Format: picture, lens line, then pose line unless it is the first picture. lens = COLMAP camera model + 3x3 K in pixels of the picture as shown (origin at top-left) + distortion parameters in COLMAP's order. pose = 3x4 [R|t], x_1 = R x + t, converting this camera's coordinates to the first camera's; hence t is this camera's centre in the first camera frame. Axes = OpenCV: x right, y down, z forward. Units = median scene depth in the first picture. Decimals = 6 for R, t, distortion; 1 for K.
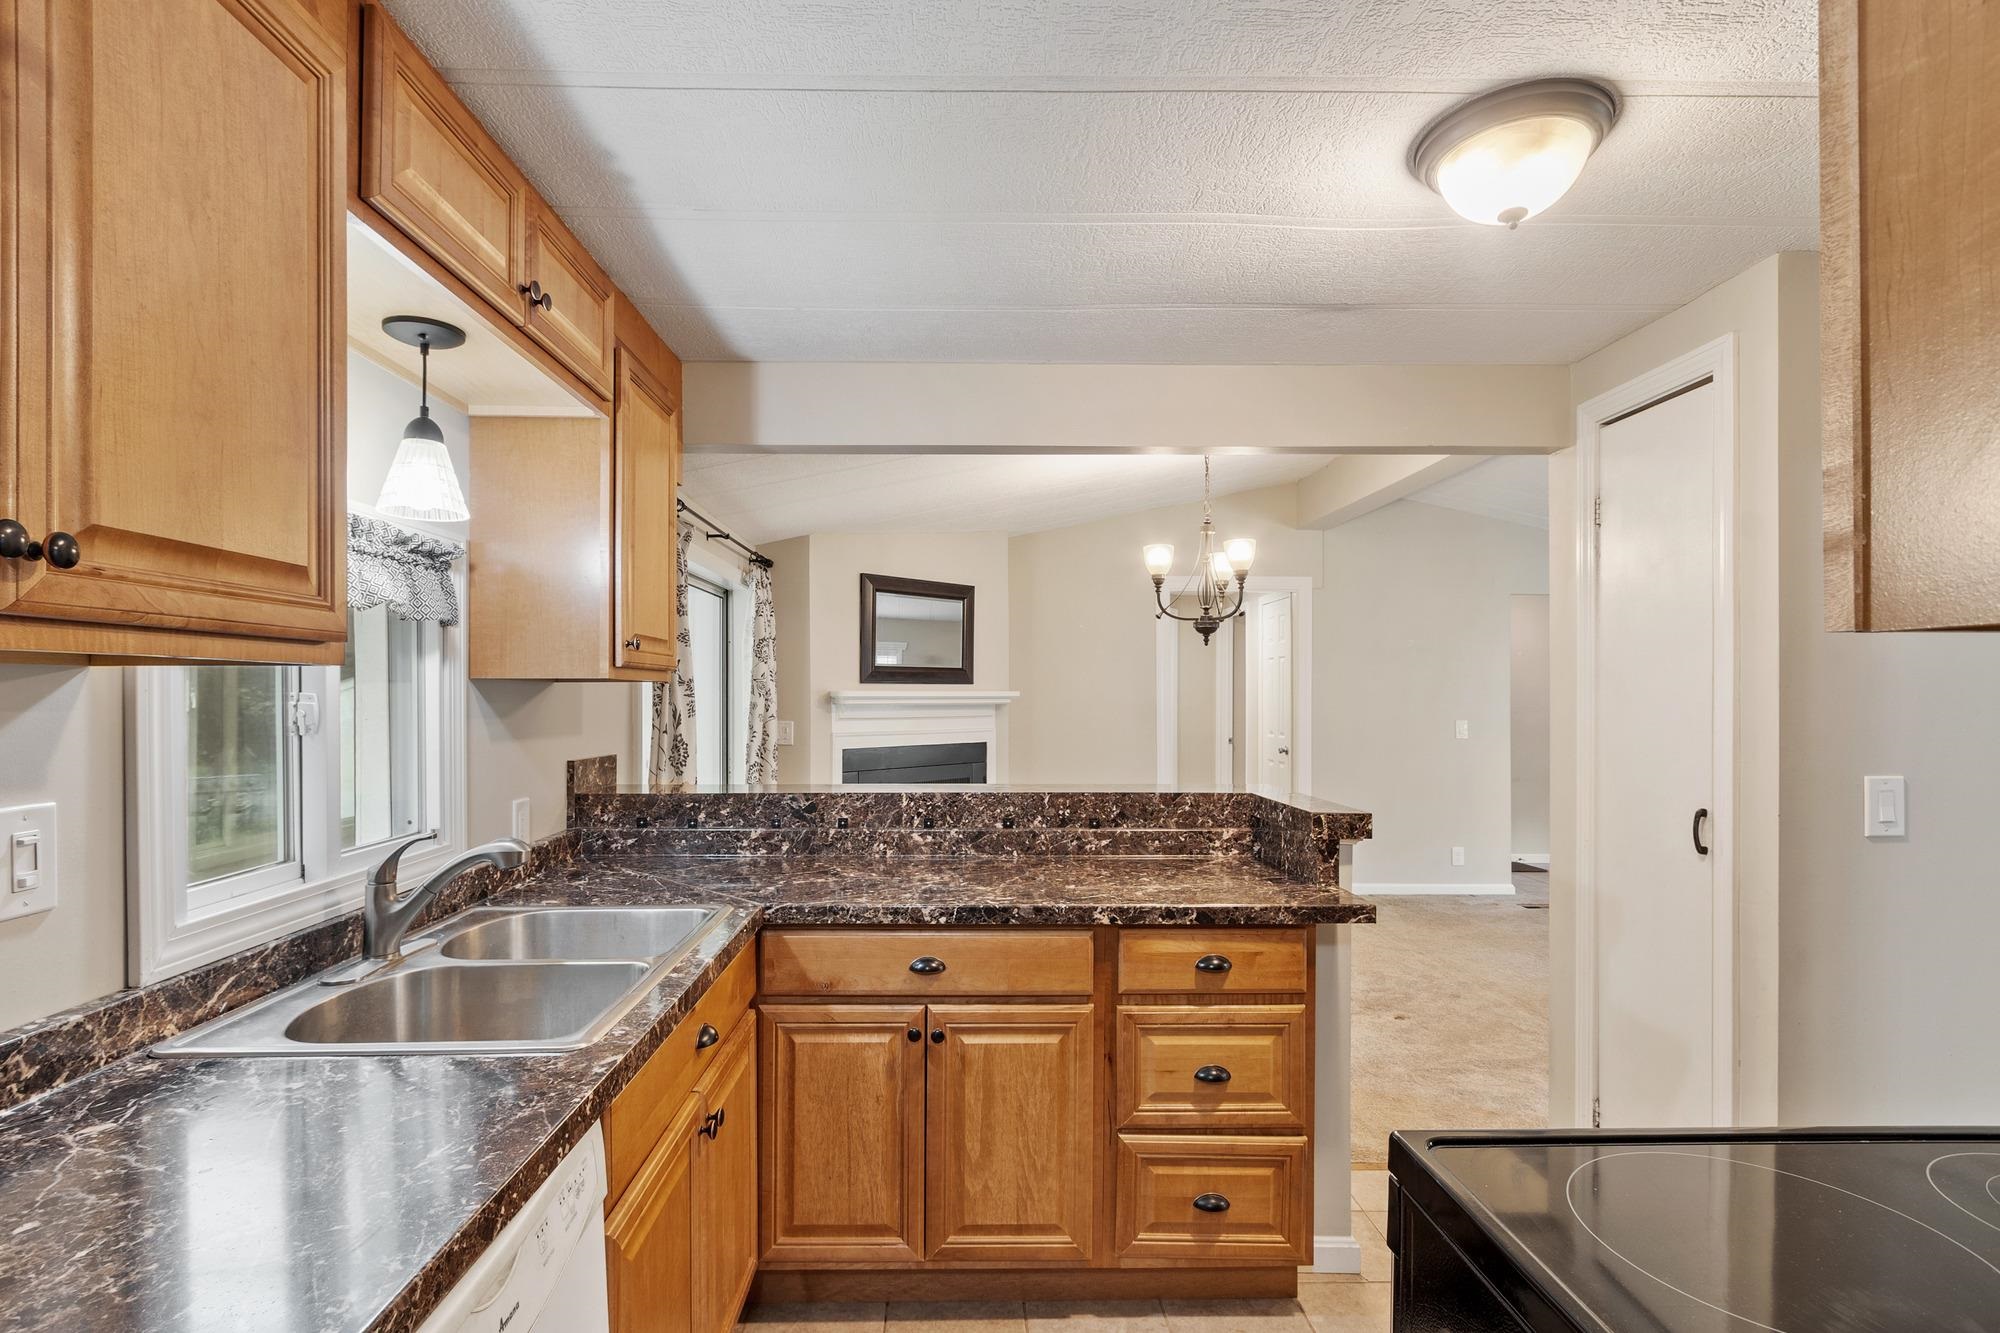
lens RADIAL K [[972.7, 0, 976.8], [0, 972.7, 693.7], [0, 0, 1]] dist [0.002150, 0.000598]
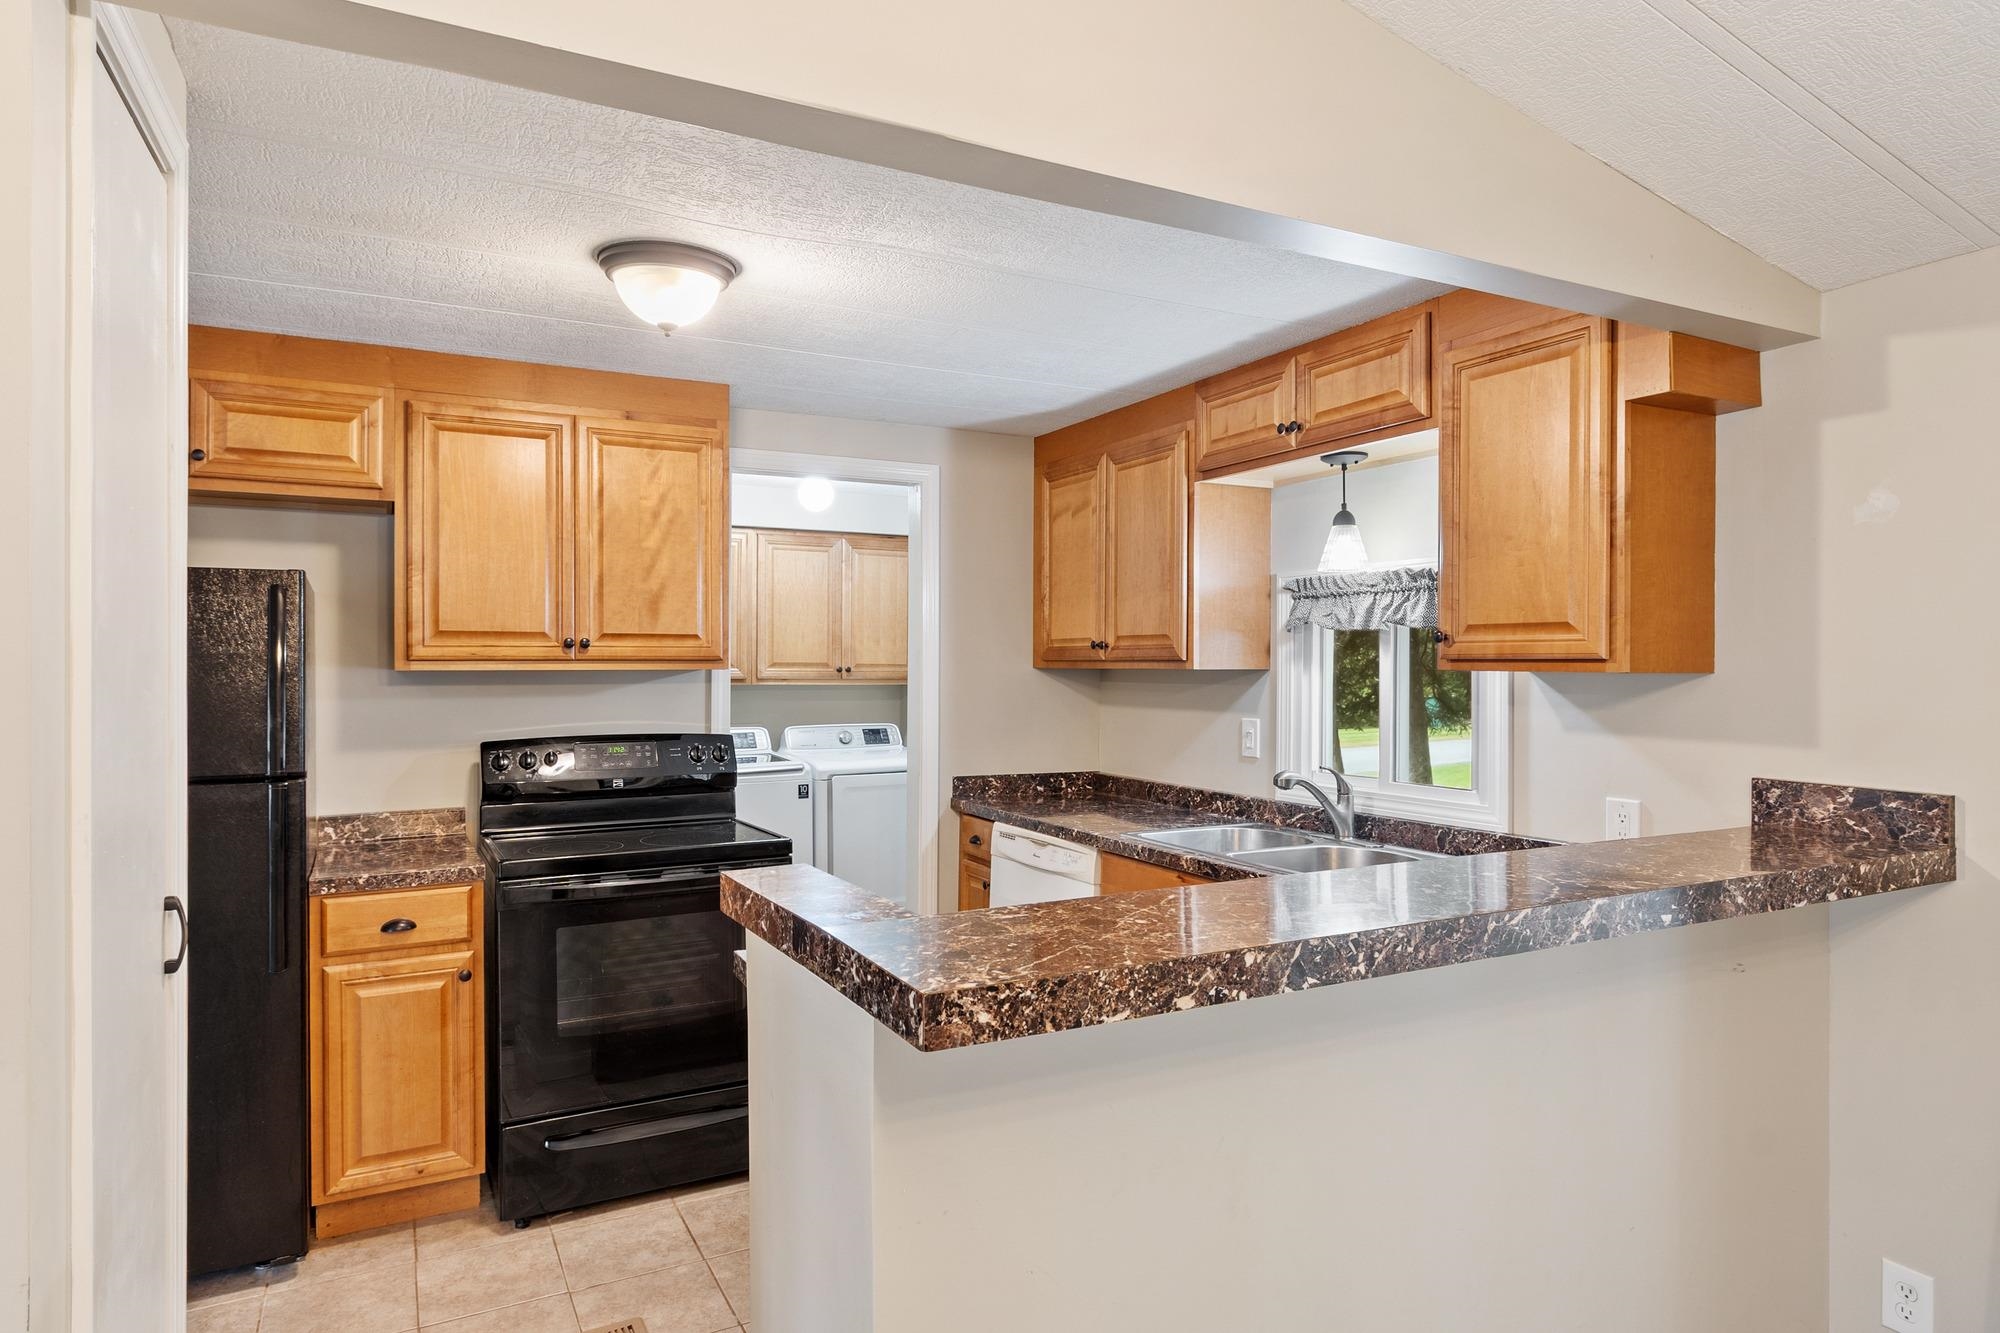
lens RADIAL K [[1149.9, 0, 974.5], [0, 1149.9, 663.8], [0, 0, 1]] dist [0.001421, -0.000426]
pose [[-0.900066, 0.000439, -0.435753, 0.502952], [0.001120, 0.999999, -0.001305, -0.017791], [0.435752, -0.001662, -0.900065, 1.518307]]
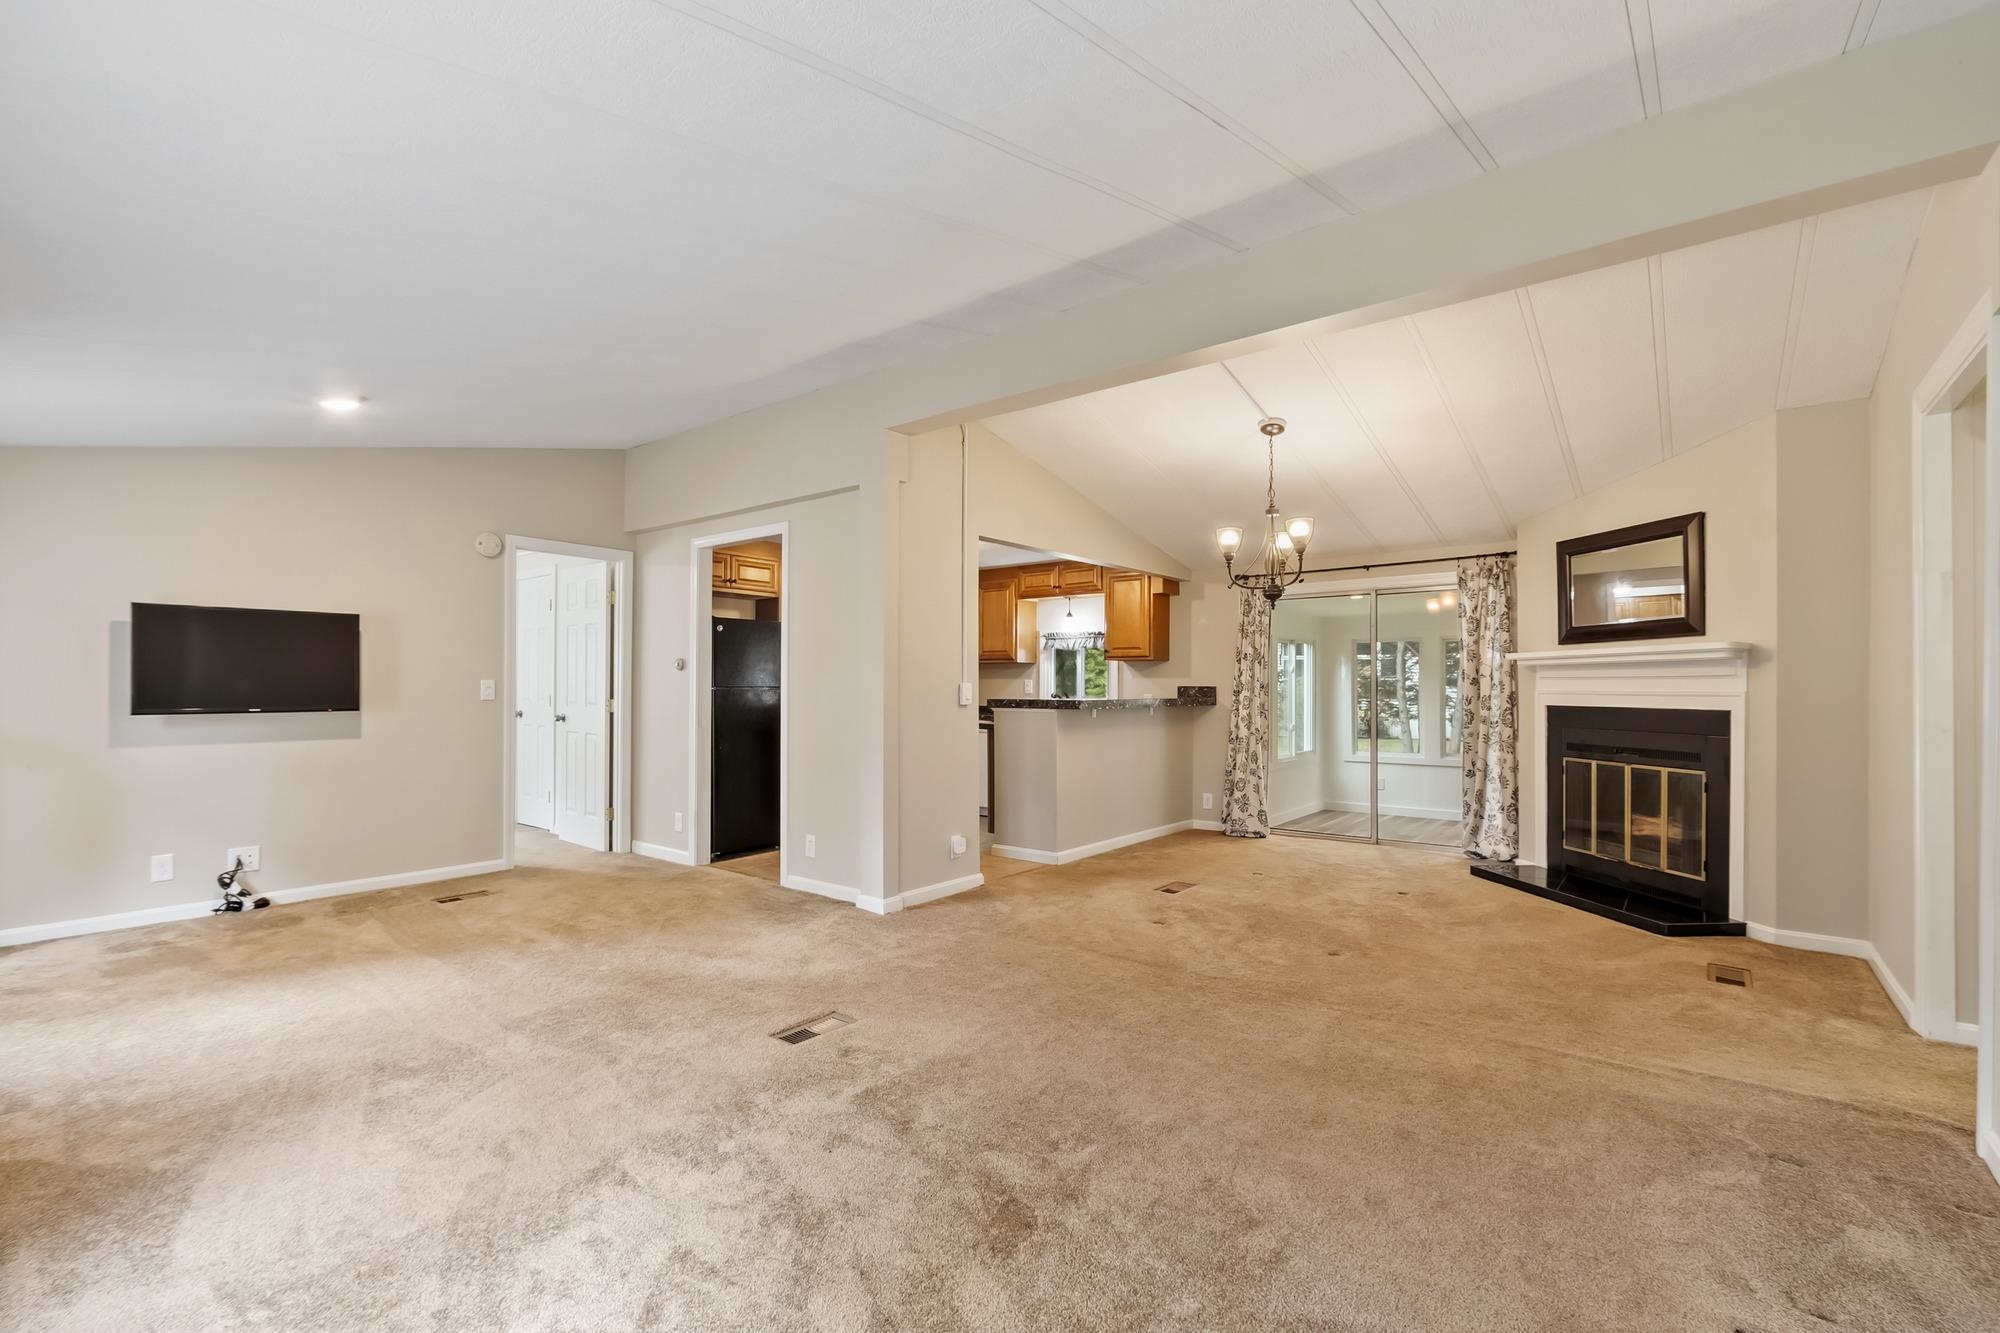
lens RADIAL K [[883.8, 0, 975.3], [0, 883.8, 681.8], [0, 0, 1]] dist [0.000417, 0.000113]
pose [[-0.651061, -0.006217, -0.759000, 2.088260], [-0.001548, 0.999975, -0.006863, 0.075513], [0.759024, -0.003293, -0.651054, 2.302022]]
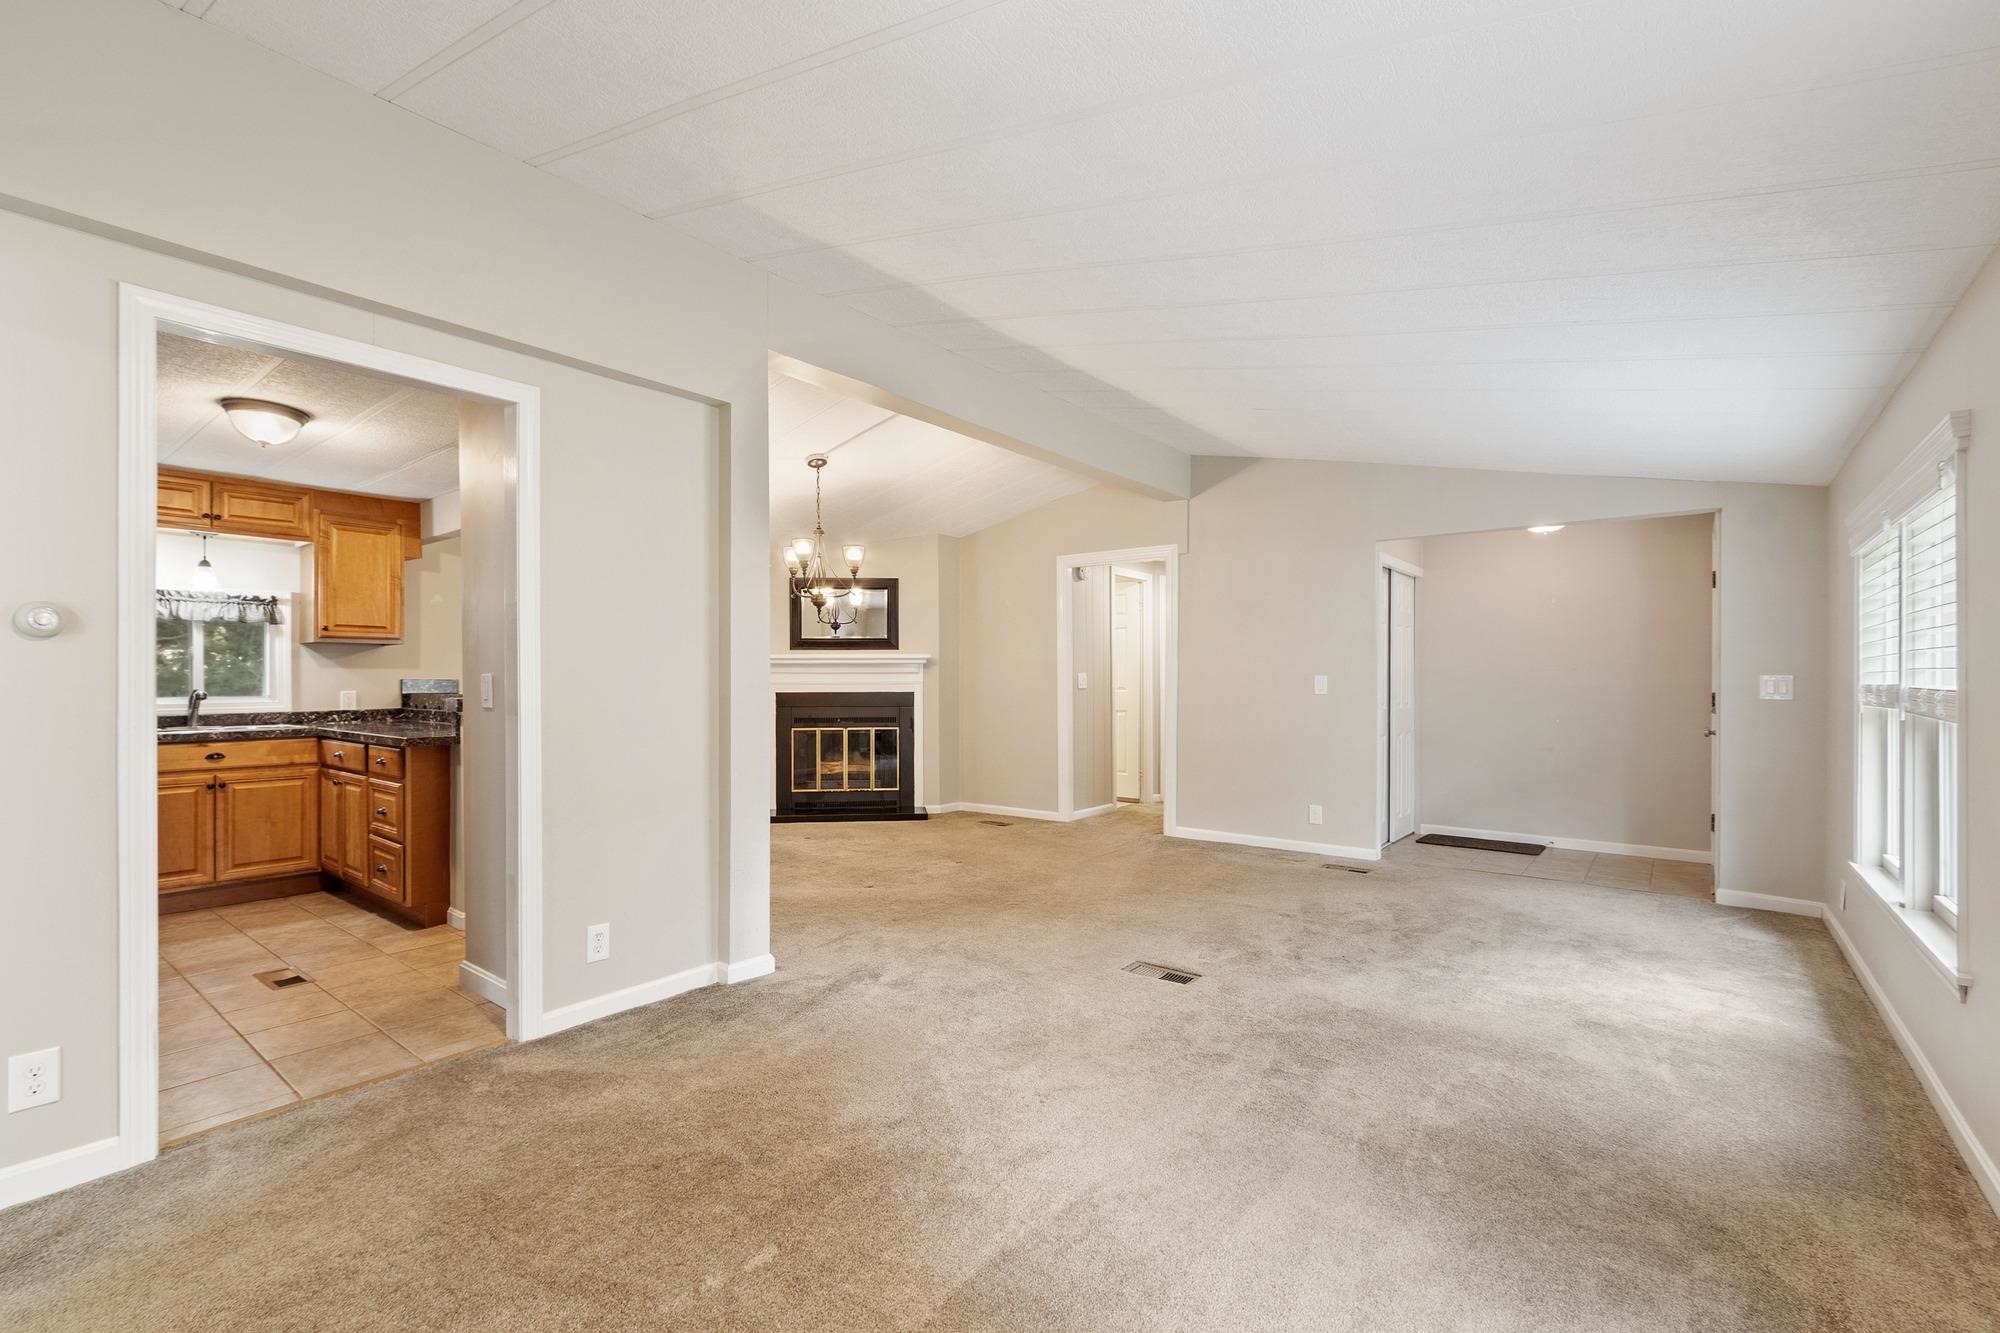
lens RADIAL K [[883.8, 0, 975.3], [0, 883.8, 681.8], [0, 0, 1]] dist [0.000417, 0.000113]
pose [[0.763344, -0.000824, -0.645992, 2.006154], [0.003631, 0.999989, 0.003014, 0.072907], [0.645982, -0.004647, 0.763339, 0.259996]]
